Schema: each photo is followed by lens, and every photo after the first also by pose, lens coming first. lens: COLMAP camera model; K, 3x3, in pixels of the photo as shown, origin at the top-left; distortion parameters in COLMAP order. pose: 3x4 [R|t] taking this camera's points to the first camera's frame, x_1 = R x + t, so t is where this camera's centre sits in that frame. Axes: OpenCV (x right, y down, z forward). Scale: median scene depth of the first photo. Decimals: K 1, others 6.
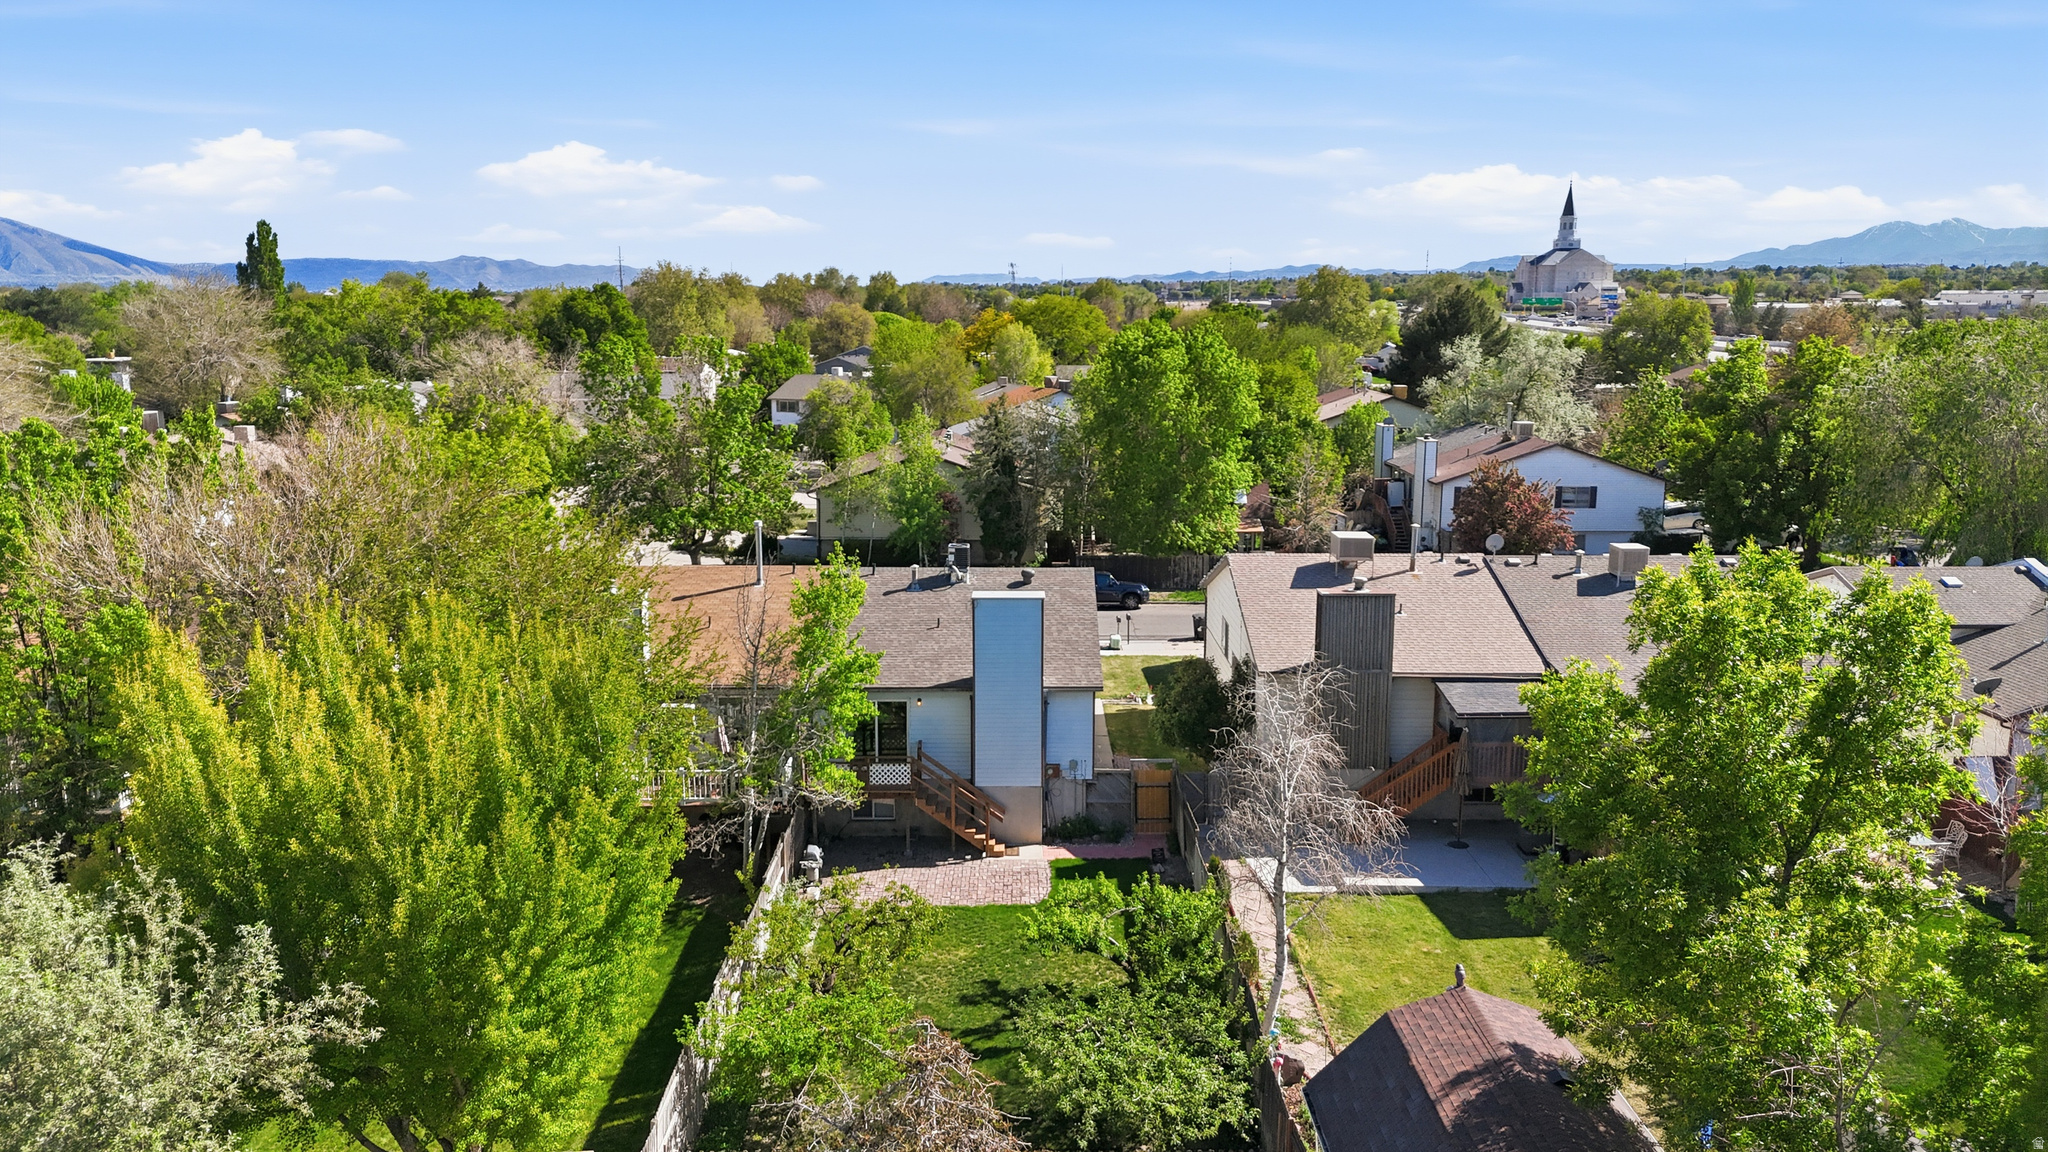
lens RADIAL K [[1449.5, 0, 1024.0], [0, 1449.5, 576.0], [0, 0, 1]] dist [0.101074, -0.147282]
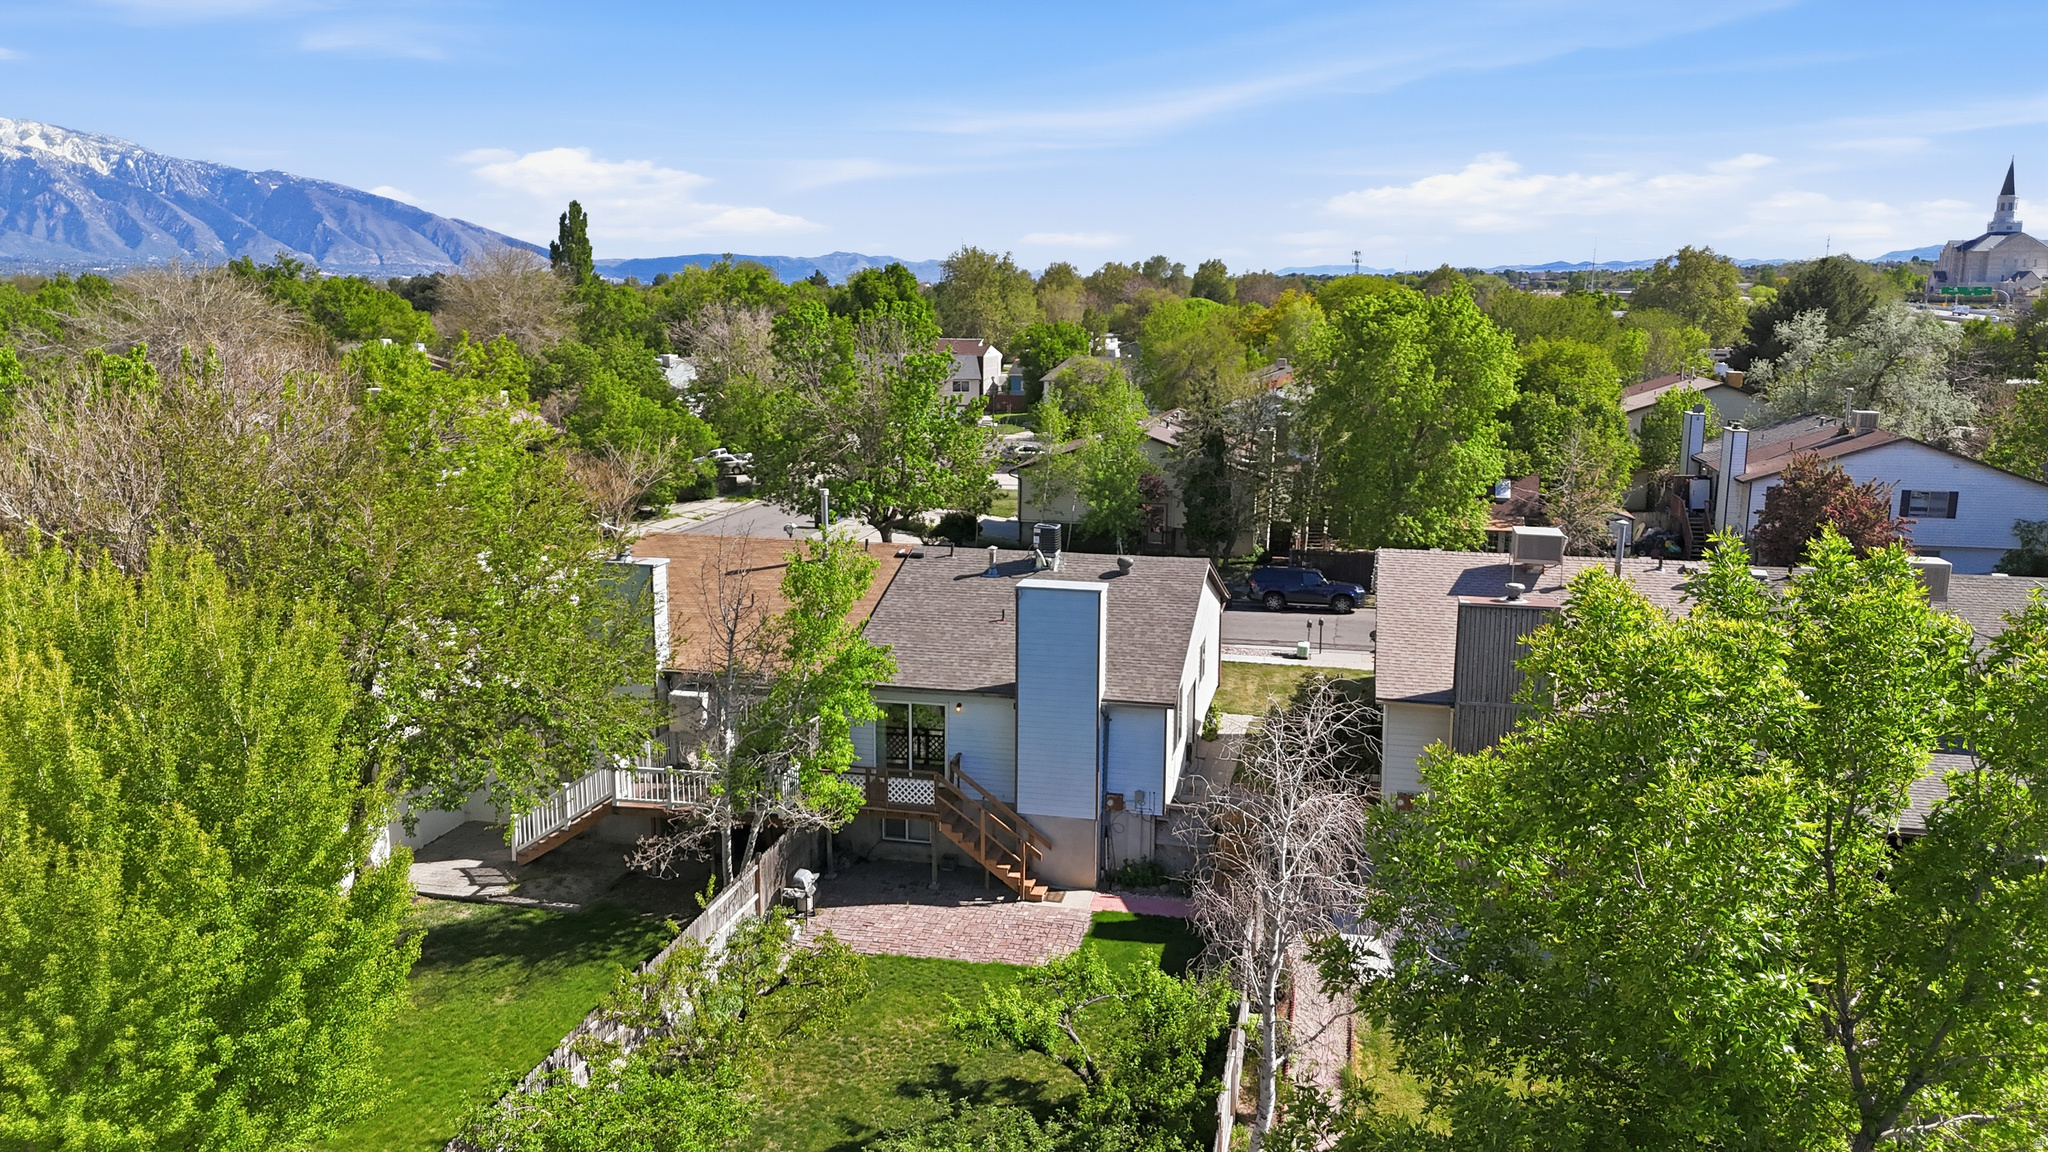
lens RADIAL K [[1465.6, 0, 1024.0], [0, 1465.6, 576.0], [0, 0, 1]] dist [0.063049, -0.045468]
pose [[0.975296, 0.046086, -0.216043, 0.074894], [-0.045012, 0.998937, 0.009890, 0.000386], [0.216270, 0.000079, 0.976334, 0.093768]]
